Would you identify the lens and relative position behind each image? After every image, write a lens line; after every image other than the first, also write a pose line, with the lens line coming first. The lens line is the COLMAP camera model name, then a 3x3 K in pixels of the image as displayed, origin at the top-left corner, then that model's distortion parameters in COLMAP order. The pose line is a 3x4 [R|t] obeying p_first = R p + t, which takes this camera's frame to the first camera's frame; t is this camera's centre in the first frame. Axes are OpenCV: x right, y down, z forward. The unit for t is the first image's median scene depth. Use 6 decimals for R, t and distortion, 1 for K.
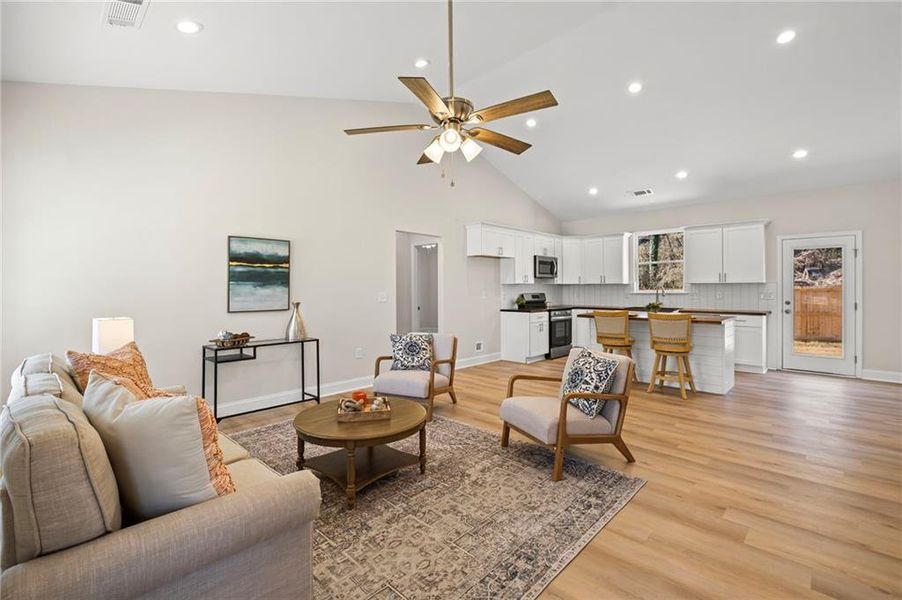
lens RADIAL K [[401.9, 0, 443.8], [0, 401.9, 288.3], [0, 0, 1]] dist [0.002154, -0.003624]
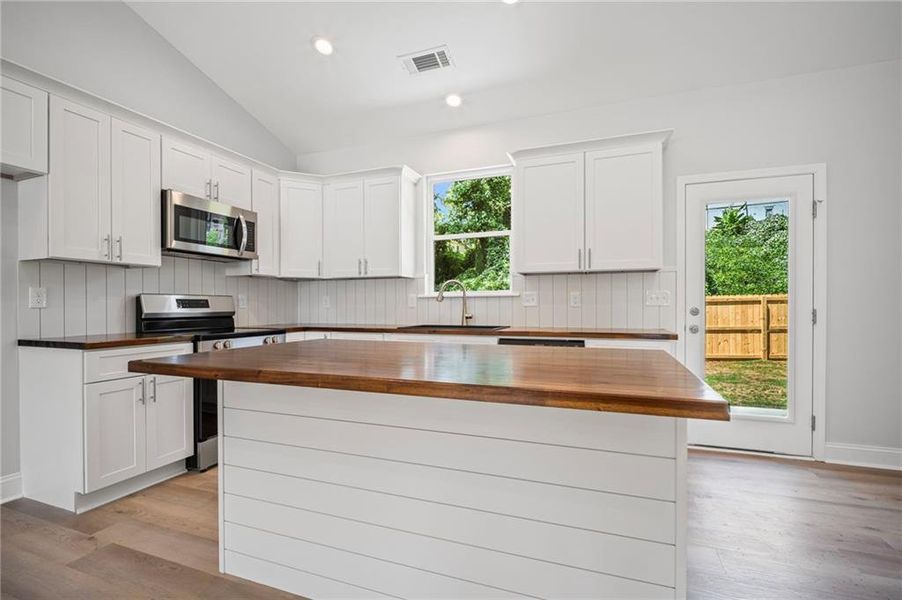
lens RADIAL K [[414.3, 0, 453.9], [0, 414.3, 306.8], [0, 0, 1]] dist [-0.007018, -0.001878]
pose [[0.915643, 0.000911, 0.401992, 0.378207], [-0.000590, 0.999999, -0.000921, 0.030600], [-0.401992, 0.000606, 0.915643, 0.650323]]
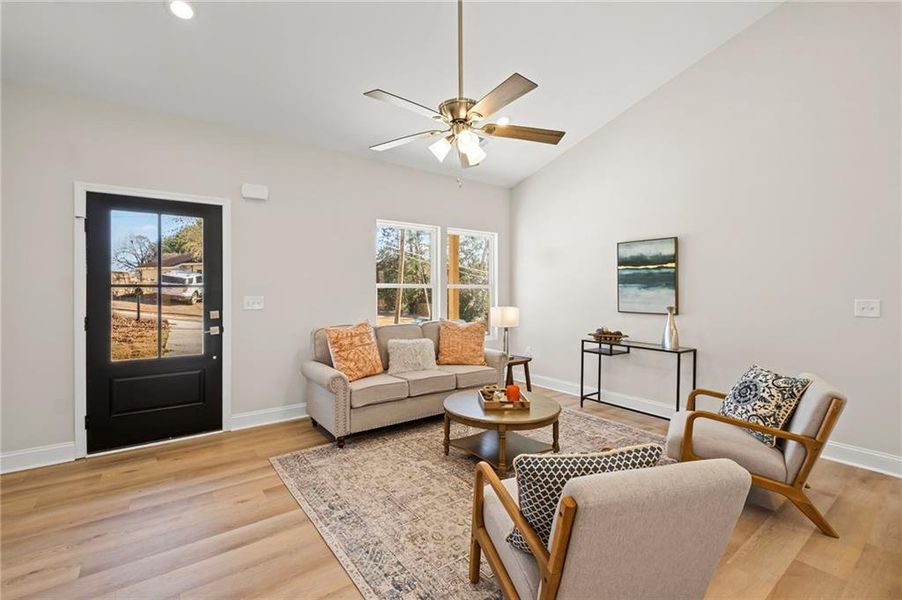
lens RADIAL K [[401.9, 0, 448.4], [0, 401.9, 289.8], [0, 0, 1]] dist [0.002154, -0.003624]
pose [[-0.163995, 0.001568, -0.986460, 0.404665], [-0.003448, 0.999992, 0.002163, -0.001262], [0.986455, 0.003756, -0.163988, 0.456692]]
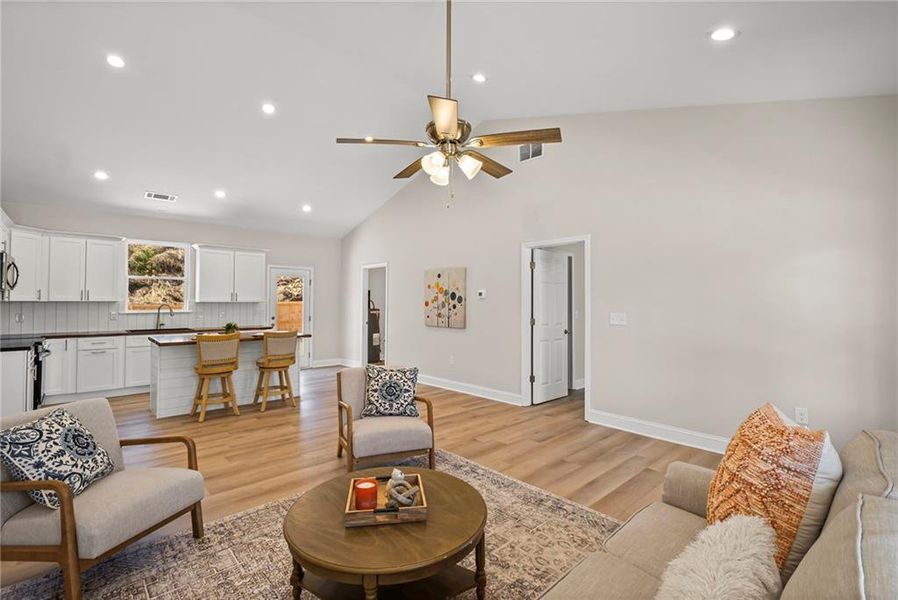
lens RADIAL K [[400.1, 0, 451.4], [0, 400.1, 294.8], [0, 0, 1]] dist [0.002154, -0.003624]
pose [[0.044142, 0.023784, 0.998742, -0.378362], [-0.000617, 0.999717, -0.023780, -0.007876], [-0.999025, 0.000434, 0.044145, 0.382325]]
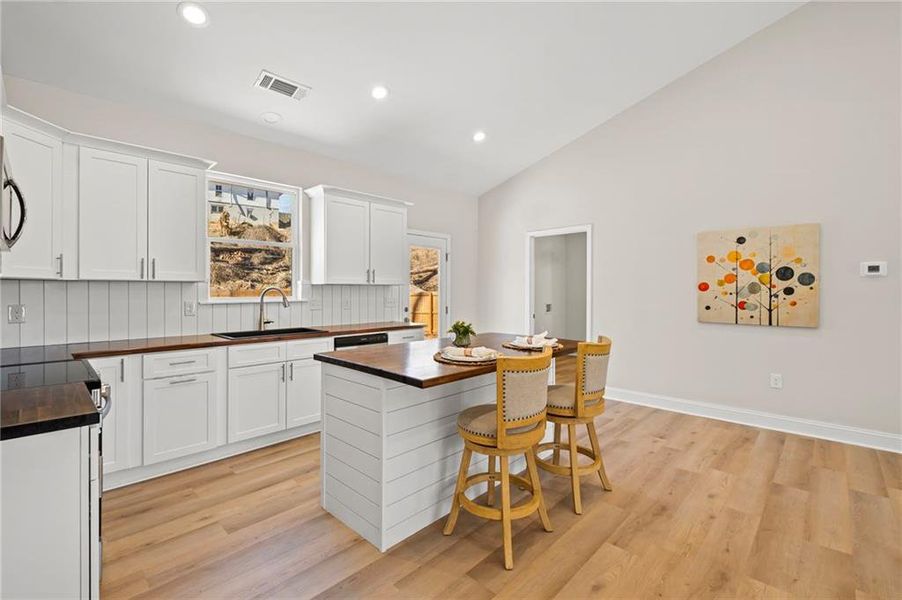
lens RADIAL K [[401.9, 0, 452.6], [0, 401.9, 283.8], [0, 0, 1]] dist [0.002154, -0.003624]
pose [[-0.010212, 0.020809, 0.999731, 0.024490], [-0.000666, 0.999783, -0.020817, -0.000371], [-0.999948, -0.000878, -0.010196, 0.910232]]
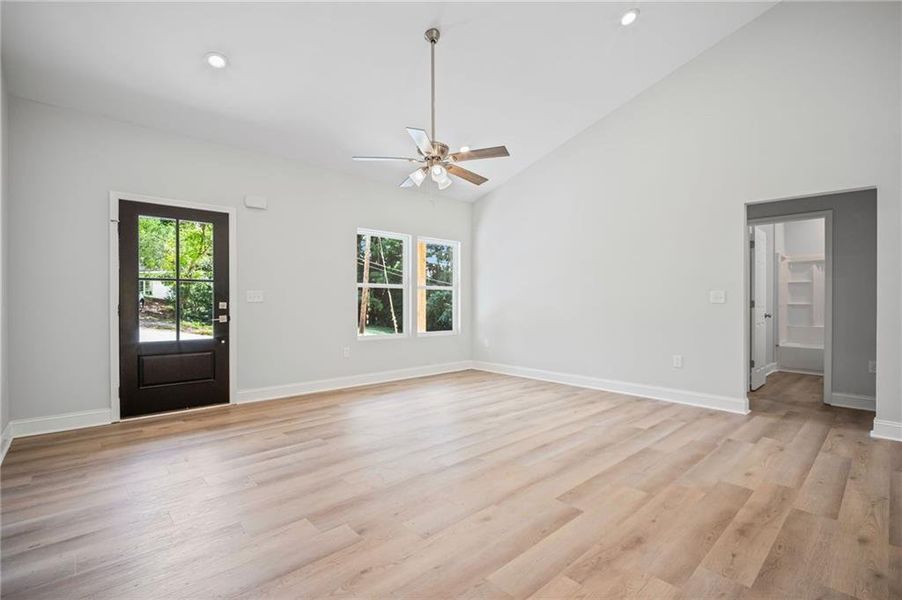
lens RADIAL K [[401.9, 0, 455.5], [0, 401.9, 306.6], [0, 0, 1]] dist [0.002154, -0.003624]
pose [[-0.048996, 0.010673, -0.998742, 0.554650], [-0.002940, 0.999937, 0.010830, 0.029705], [0.998795, 0.003467, -0.048962, 0.460559]]
